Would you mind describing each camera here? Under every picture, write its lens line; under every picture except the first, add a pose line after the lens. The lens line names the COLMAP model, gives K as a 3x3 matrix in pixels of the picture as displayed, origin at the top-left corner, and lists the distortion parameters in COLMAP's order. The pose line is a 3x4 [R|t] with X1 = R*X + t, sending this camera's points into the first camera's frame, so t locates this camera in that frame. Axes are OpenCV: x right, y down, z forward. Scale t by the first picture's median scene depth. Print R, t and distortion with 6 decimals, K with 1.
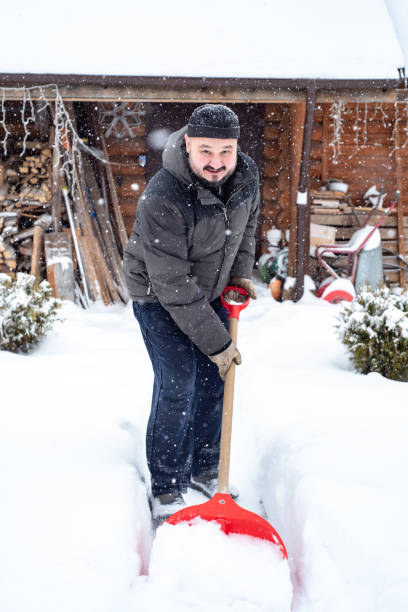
lens RADIAL K [[893.3, 0, 204.0], [0, 893.3, 306.0], [0, 0, 1]] dist [-0.023176, 0.034917]
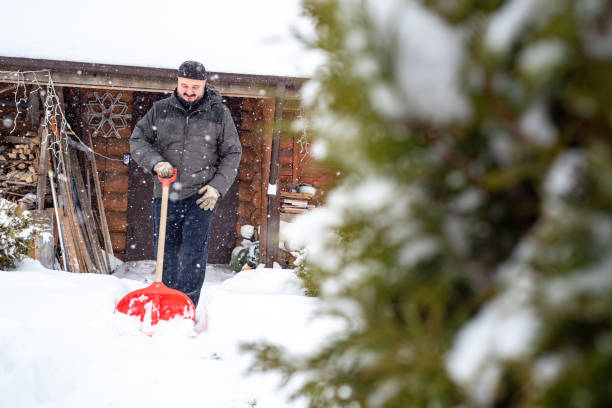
lens RADIAL K [[887.7, 0, 306.0], [0, 887.7, 204.0], [0, 0, 1]] dist [-0.027170, 0.032738]
pose [[0.991697, 0.033505, 0.124151, 0.016794], [-0.007355, 0.978657, -0.205370, 0.123242], [-0.128382, 0.202751, 0.970778, -0.060536]]
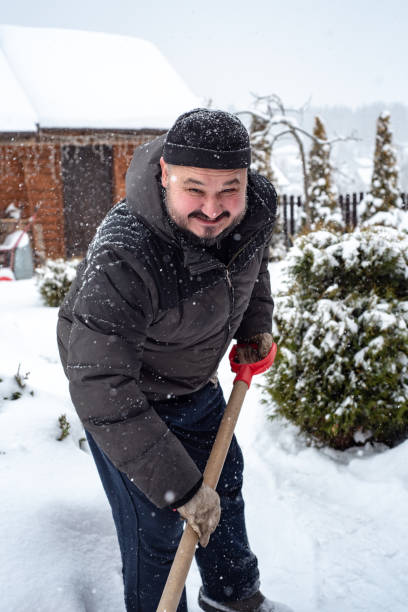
lens RADIAL K [[909.0, 0, 204.0], [0, 909.0, 306.0], [0, 0, 1]] dist [-0.023332, -0.017666]
pose [[0.883655, -0.095327, 0.458330, -0.241738], [0.109940, 0.993924, -0.005240, 0.073306], [-0.455046, 0.055019, 0.888767, -0.440066]]
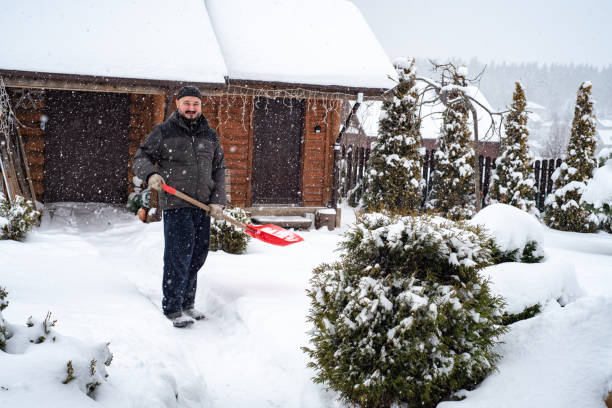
lens RADIAL K [[893.3, 0, 306.0], [0, 893.3, 204.0], [0, 0, 1]] dist [-0.023176, 0.034917]
pose [[0.944157, 0.003735, 0.329475, -0.161206], [0.018086, 0.997841, -0.063141, 0.064137], [-0.329000, 0.065574, 0.942050, -0.516342]]
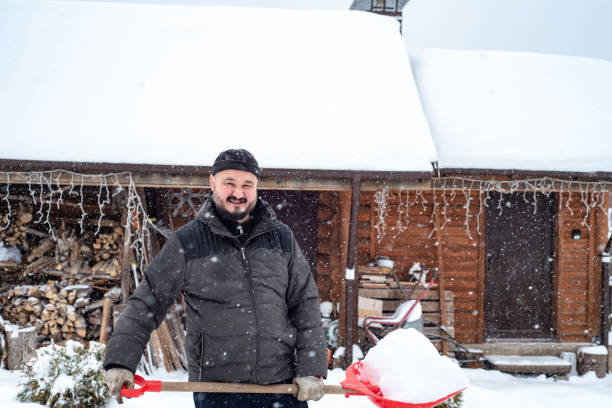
lens RADIAL K [[893.3, 0, 306.0], [0, 893.3, 204.0], [0, 0, 1]] dist [-0.023176, 0.034917]
pose [[0.999193, 0.010892, 0.038665, 0.012055], [-0.003373, 0.981891, -0.189419, 0.003457], [-0.040028, 0.189136, 0.981135, -0.098406]]
